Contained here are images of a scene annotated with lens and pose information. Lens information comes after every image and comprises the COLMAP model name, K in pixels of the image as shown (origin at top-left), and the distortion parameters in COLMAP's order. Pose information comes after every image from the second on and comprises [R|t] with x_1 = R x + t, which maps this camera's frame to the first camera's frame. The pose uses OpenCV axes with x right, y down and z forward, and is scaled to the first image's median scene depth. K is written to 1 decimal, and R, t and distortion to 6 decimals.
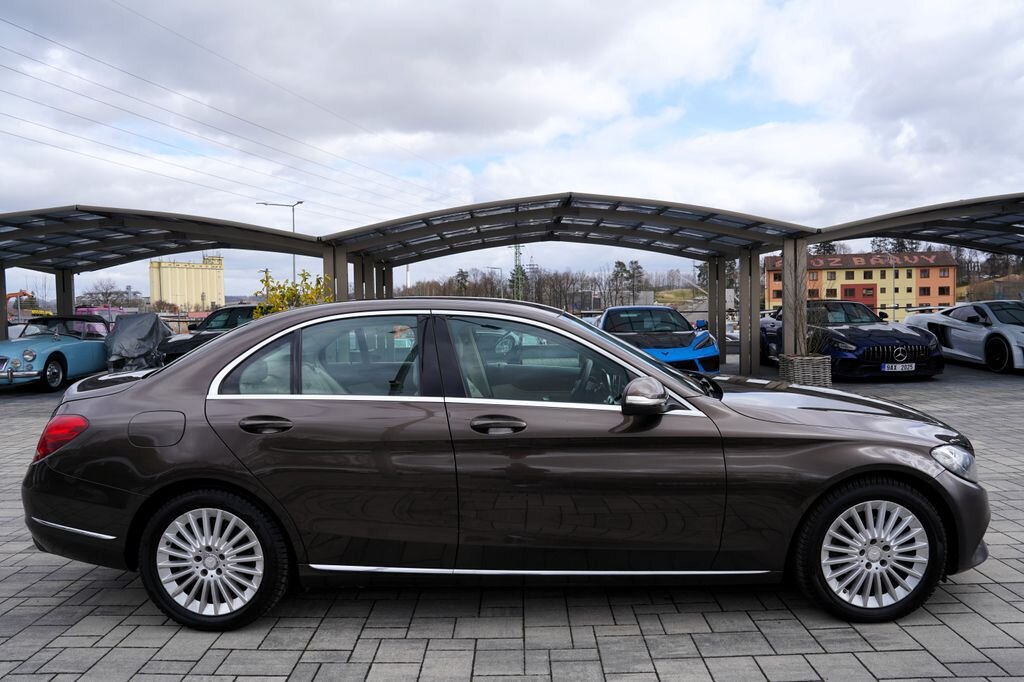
lens RADIAL K [[708.5, 0, 509.9], [0, 708.5, 337.8], [0, 0, 1]] dist [-0.116587, 0.085912]
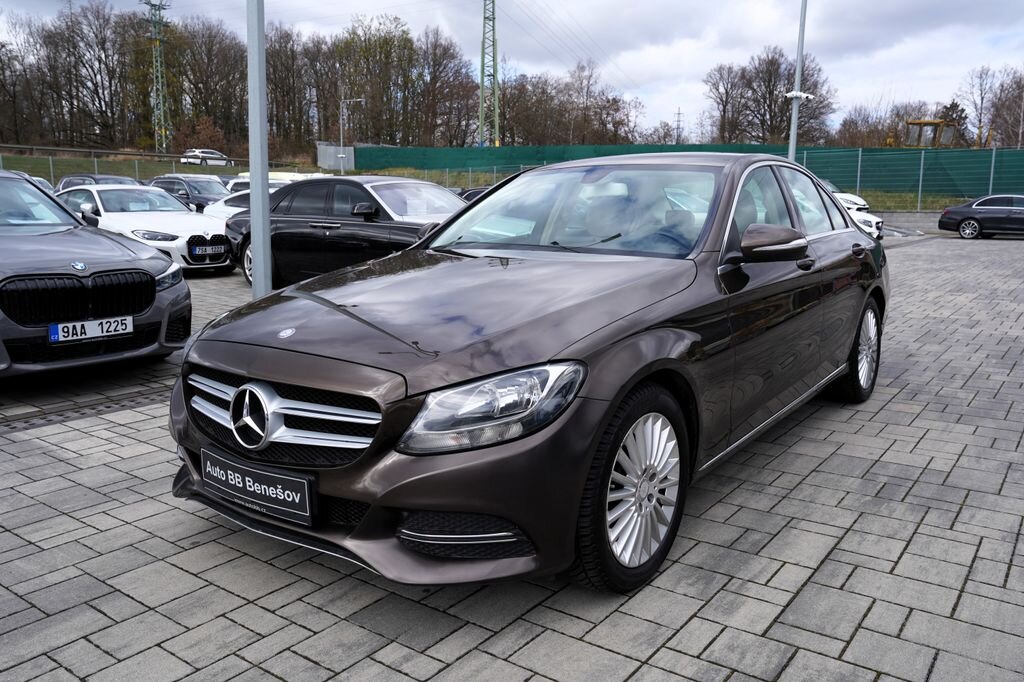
lens RADIAL K [[797.9, 0, 512.0], [0, 797.9, 341.0], [0, 0, 1]] dist [-0.065997, 0.084333]
pose [[-0.595187, 0.154641, -0.788568, 0.987858], [-0.024439, 0.977372, 0.210113, -0.031449], [0.803216, 0.144328, -0.577939, 1.544277]]
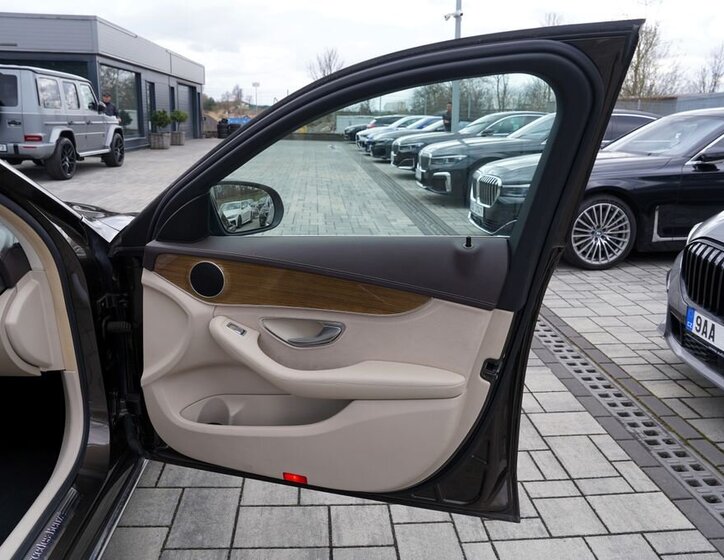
lens RADIAL K [[575.2, 0, 365.6], [0, 575.2, 274.5], [0, 0, 1]] dist [-0.084818, 0.051232]
pose [[-0.091502, -0.245655, 0.965029, -0.192922], [0.020146, 0.968439, 0.248433, 0.011465], [-0.995601, 0.042174, -0.083665, 0.657089]]
